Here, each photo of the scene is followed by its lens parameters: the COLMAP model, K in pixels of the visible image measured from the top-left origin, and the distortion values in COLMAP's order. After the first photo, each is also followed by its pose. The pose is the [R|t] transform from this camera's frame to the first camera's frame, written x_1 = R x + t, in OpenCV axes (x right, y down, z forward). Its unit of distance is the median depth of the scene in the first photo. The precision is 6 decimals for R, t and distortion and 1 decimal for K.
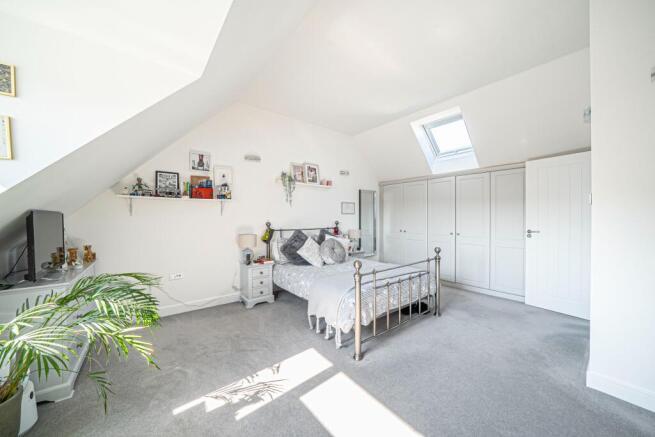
lens RADIAL K [[241.0, 0, 328.7], [0, 241.0, 217.1], [0, 0, 1]] dist [-0.011690, 0.000119]
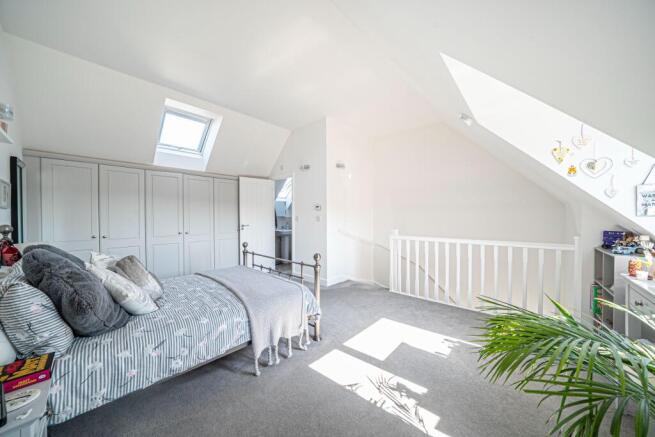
lens RADIAL K [[225.9, 0, 329.8], [0, 225.9, 215.9], [0, 0, 1]] dist [-0.016972, -0.000100]
pose [[-0.186759, -0.004399, 0.982396, -0.989279], [0.003818, 0.999979, 0.005204, -0.003545], [-0.982398, 0.004723, -0.186738, 1.211664]]
